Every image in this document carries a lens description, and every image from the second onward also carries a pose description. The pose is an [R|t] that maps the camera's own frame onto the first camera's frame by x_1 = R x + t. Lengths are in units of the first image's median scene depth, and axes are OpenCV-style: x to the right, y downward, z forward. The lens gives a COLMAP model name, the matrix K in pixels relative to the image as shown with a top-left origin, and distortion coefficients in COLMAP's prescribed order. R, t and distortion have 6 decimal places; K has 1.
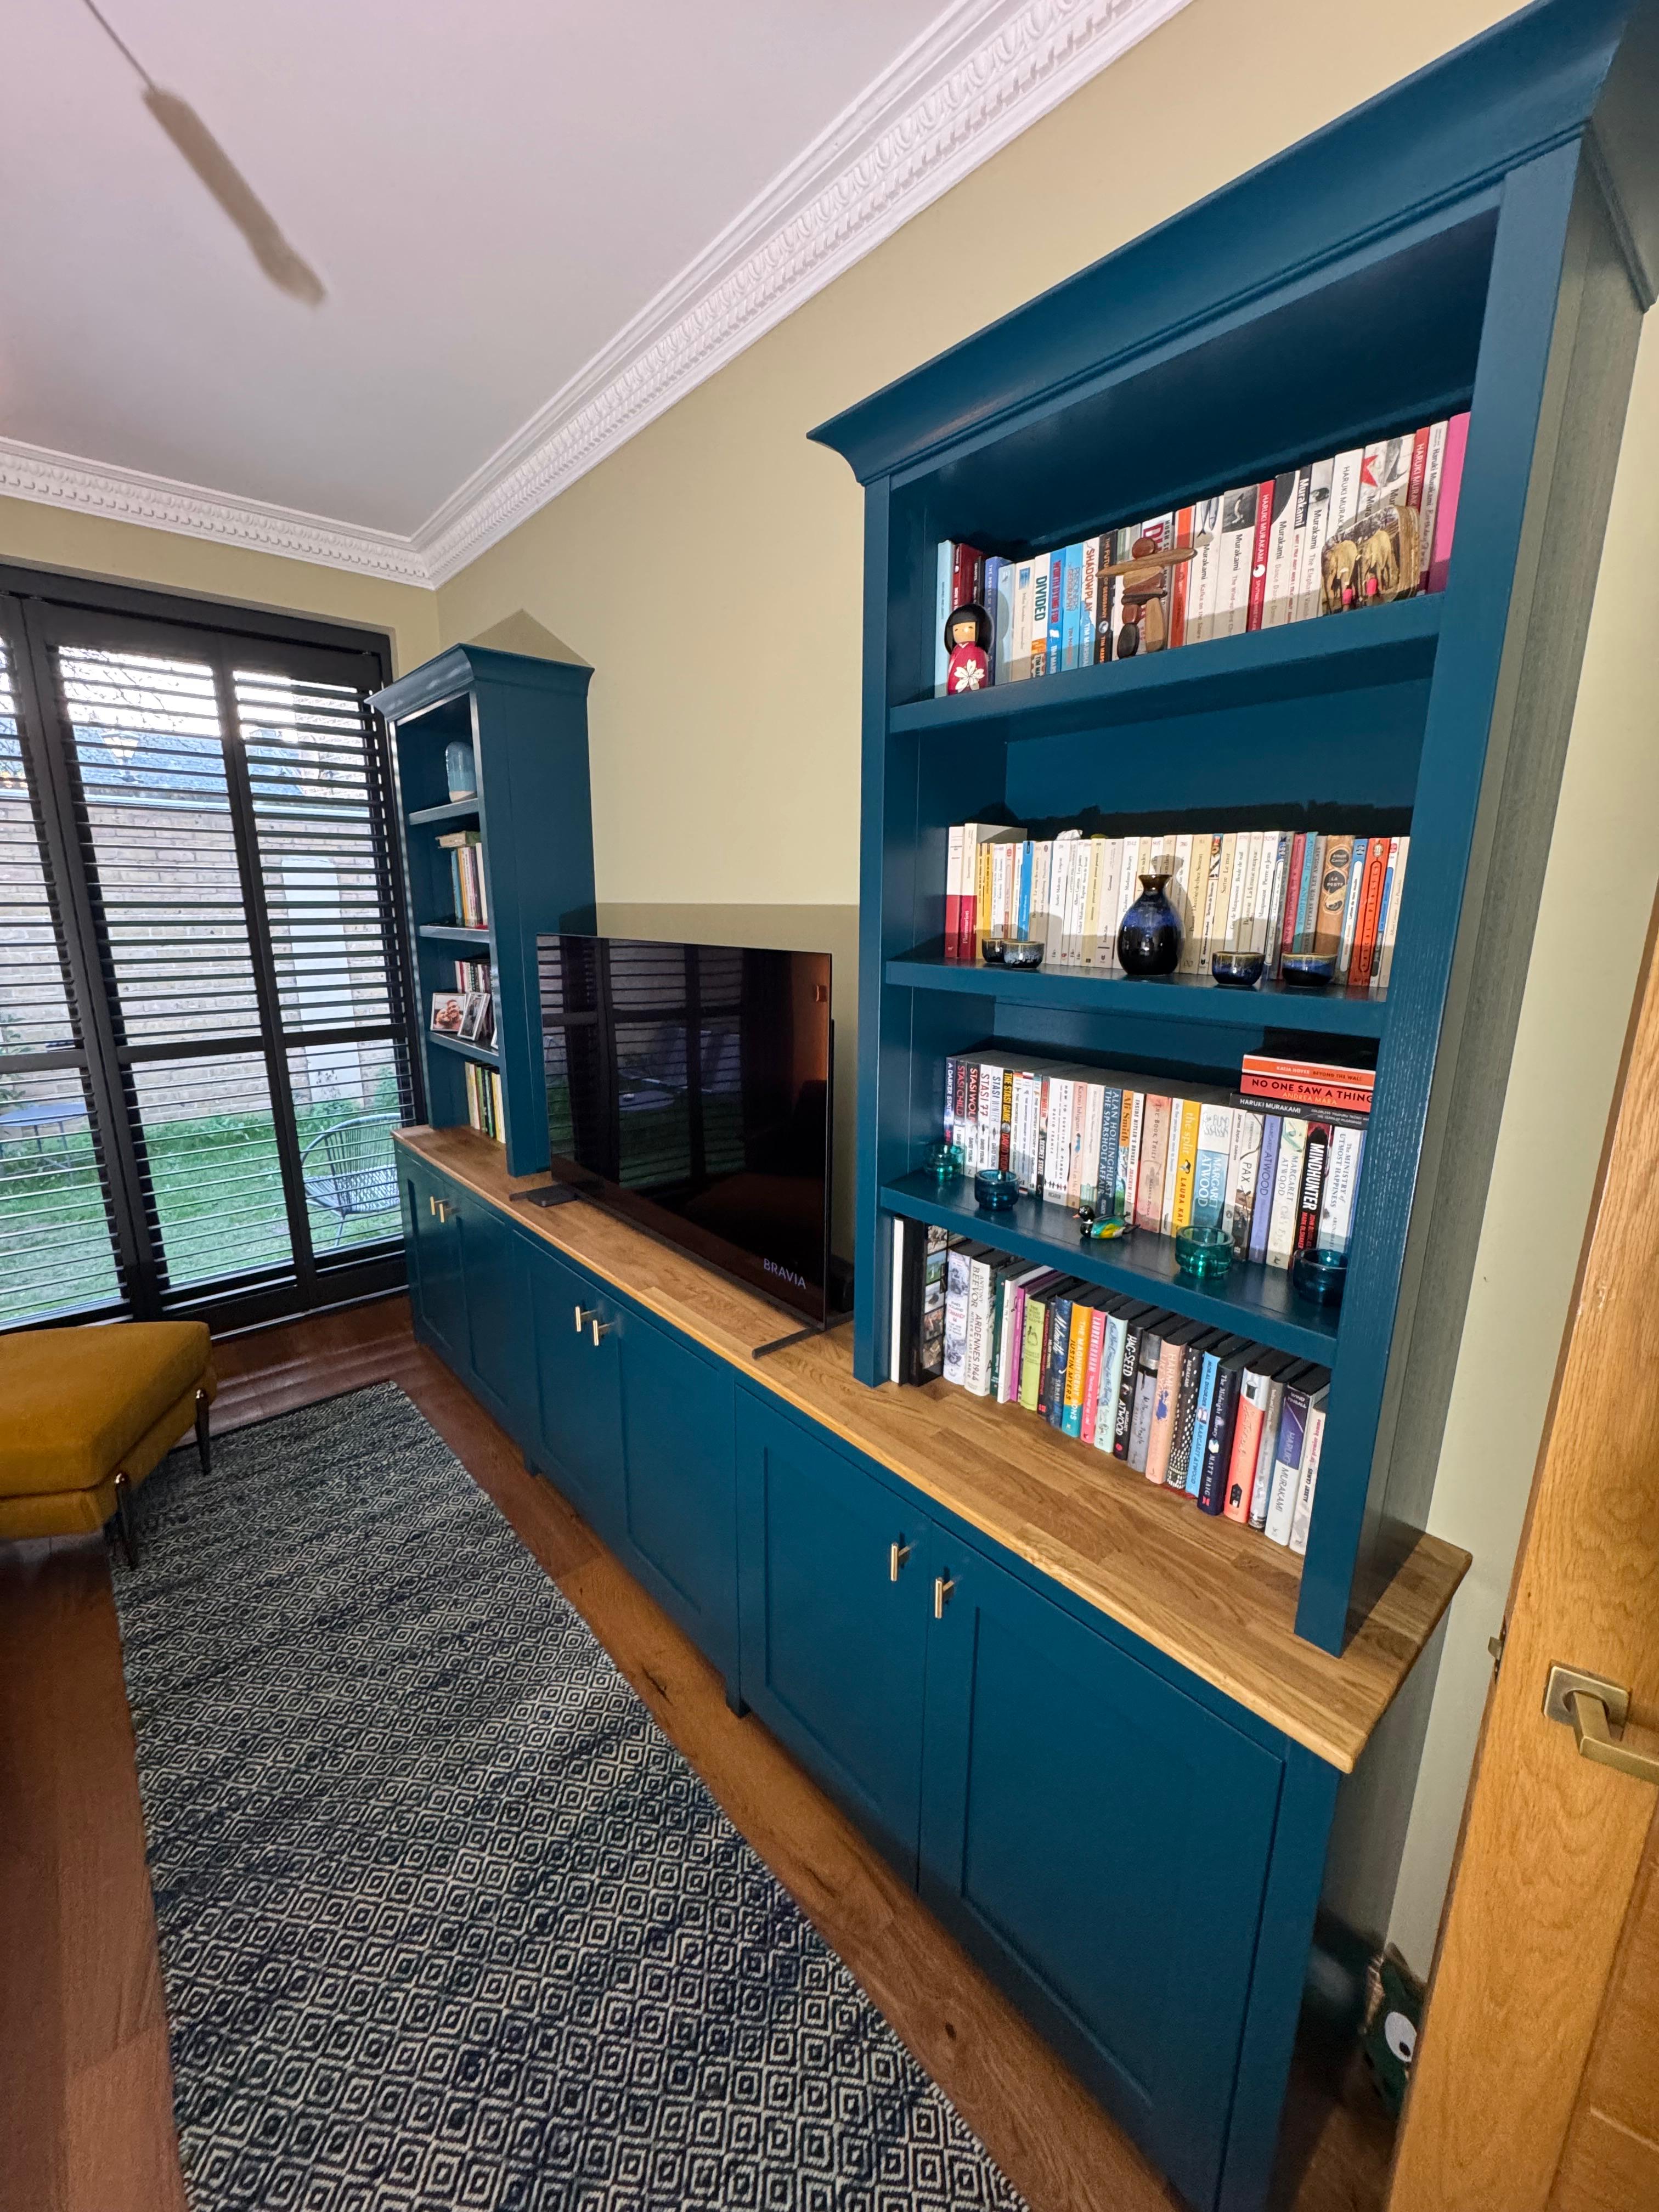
lens RADIAL K [[886.0, 0, 829.5], [0, 886.0, 1106.0], [0, 0, 1]] dist [-0.002504, 0.000342]
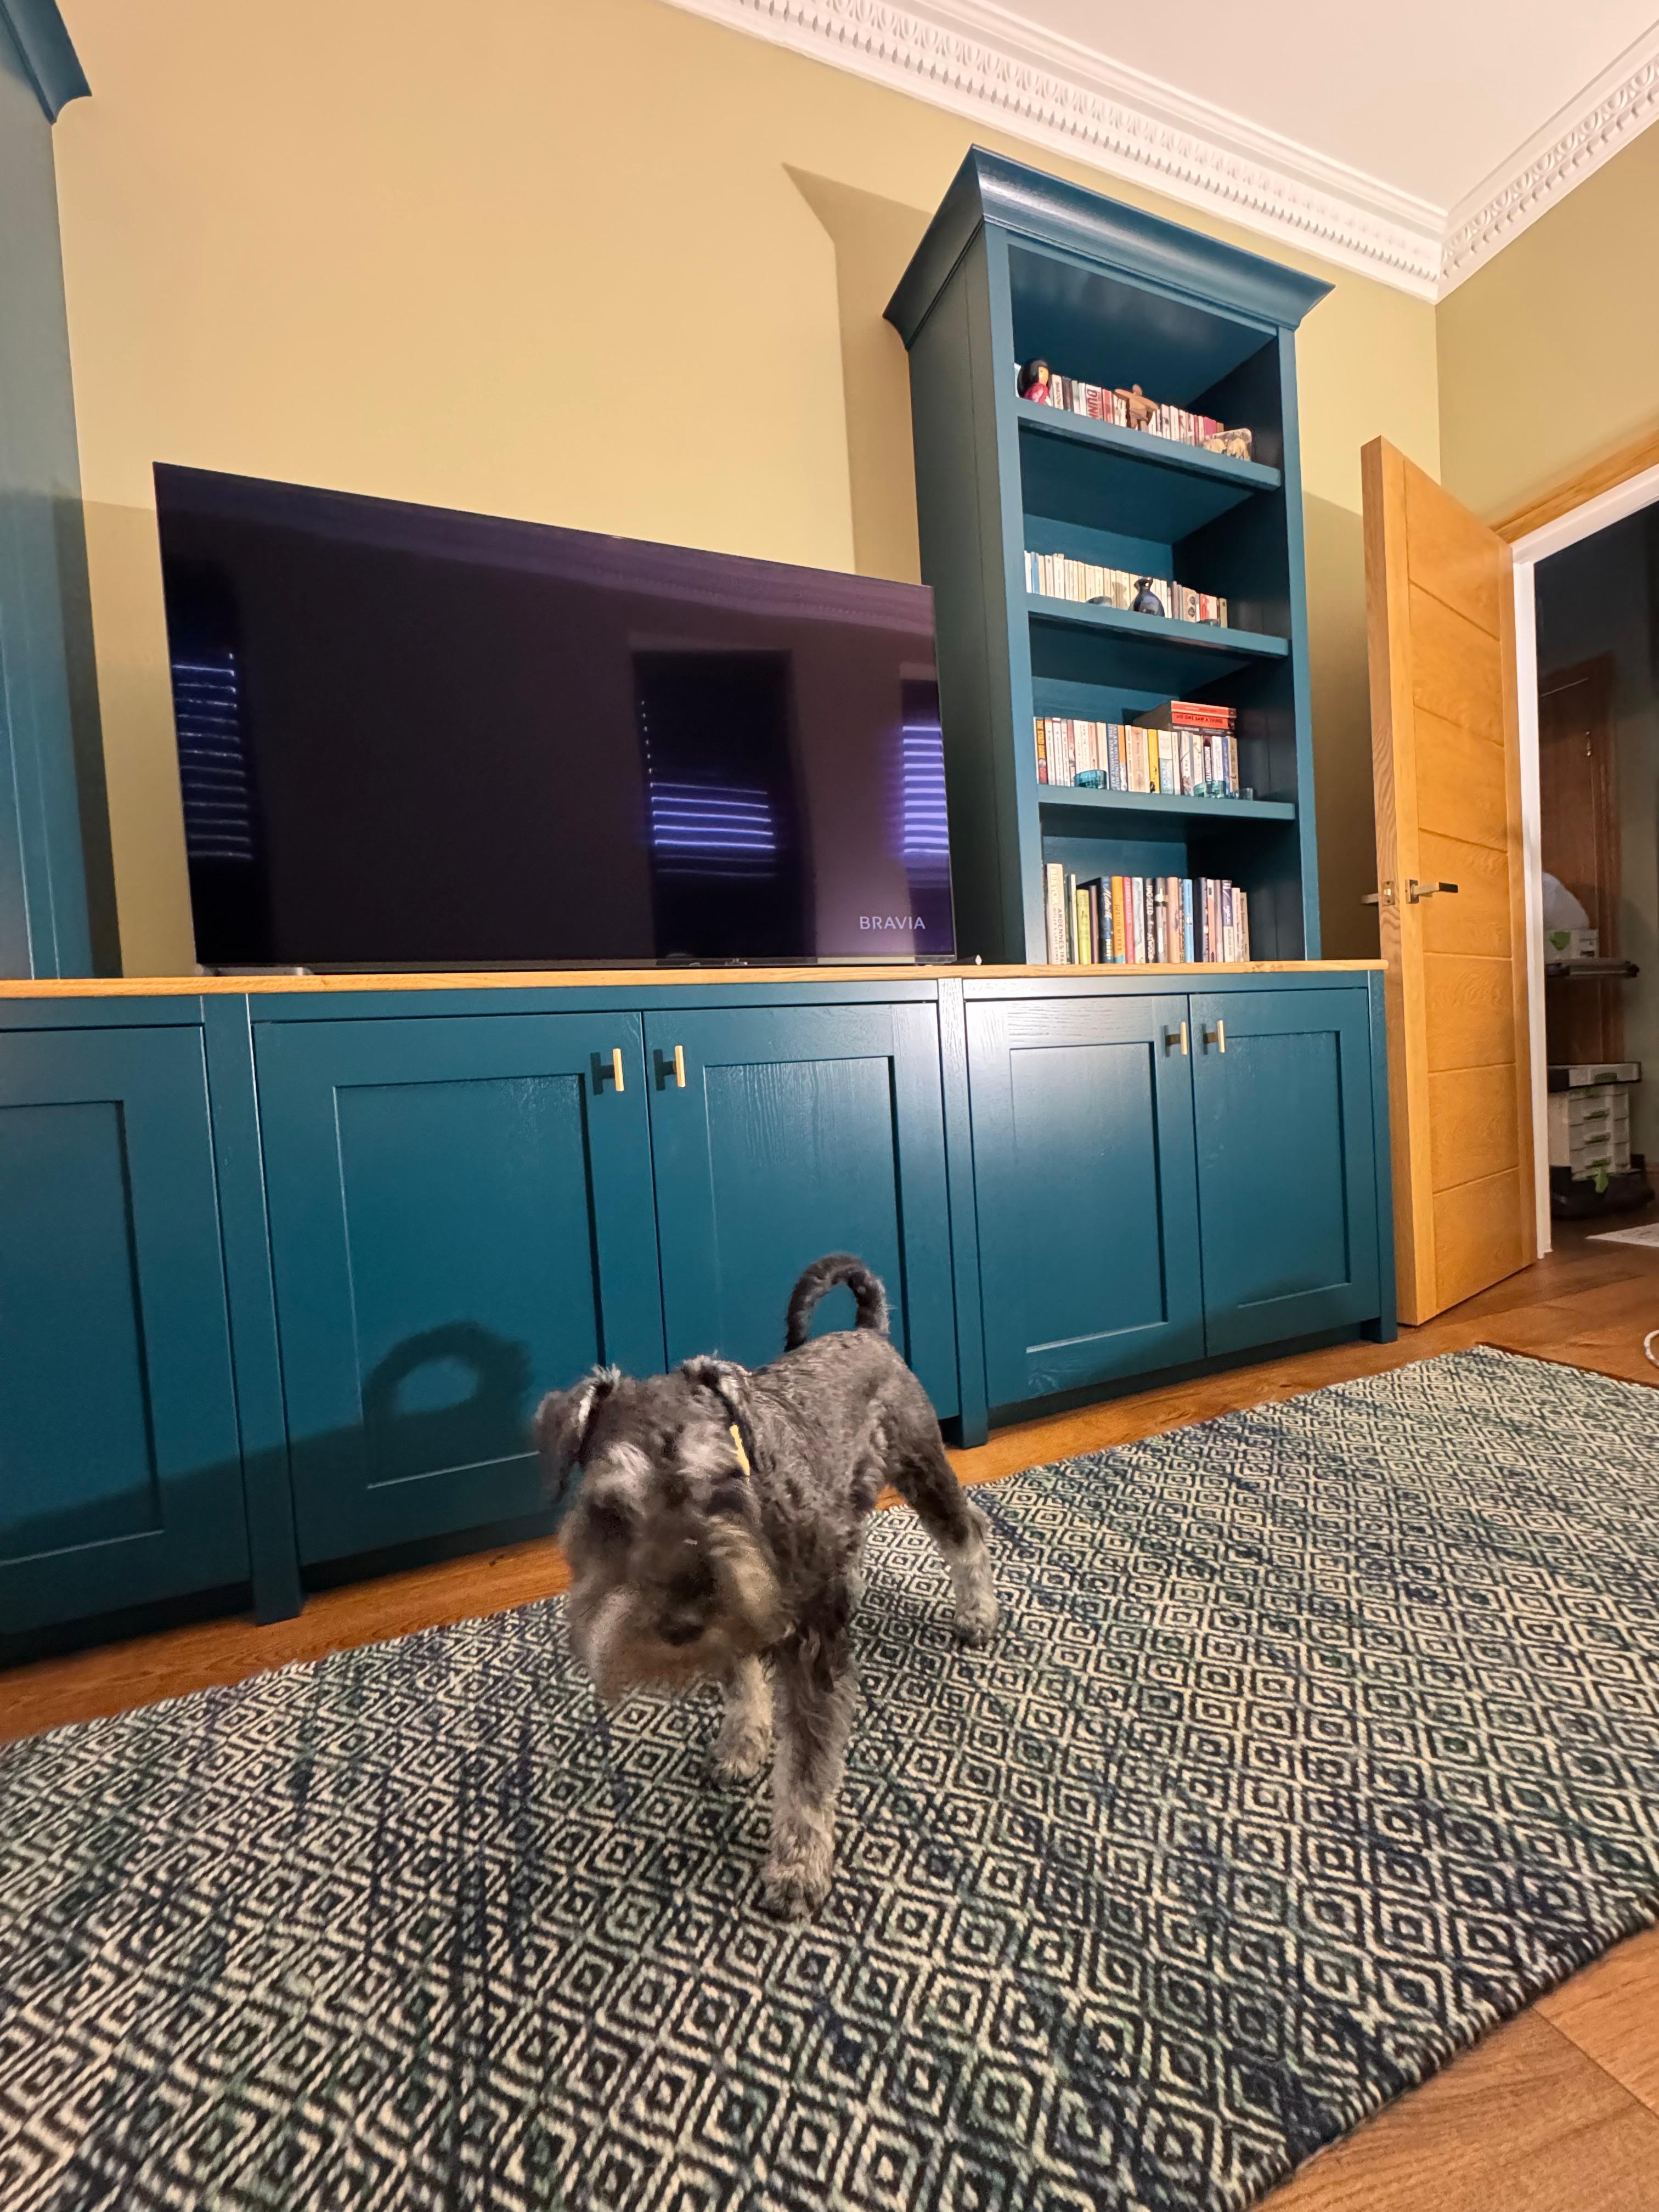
lens RADIAL K [[886.0, 0, 829.5], [0, 886.0, 1106.0], [0, 0, 1]] dist [-0.002504, 0.000342]
pose [[0.326106, -0.062900, 0.943238, -1.246765], [0.274449, 0.961109, -0.030793, 0.494746], [-0.904617, 0.268912, 0.330686, 1.035348]]
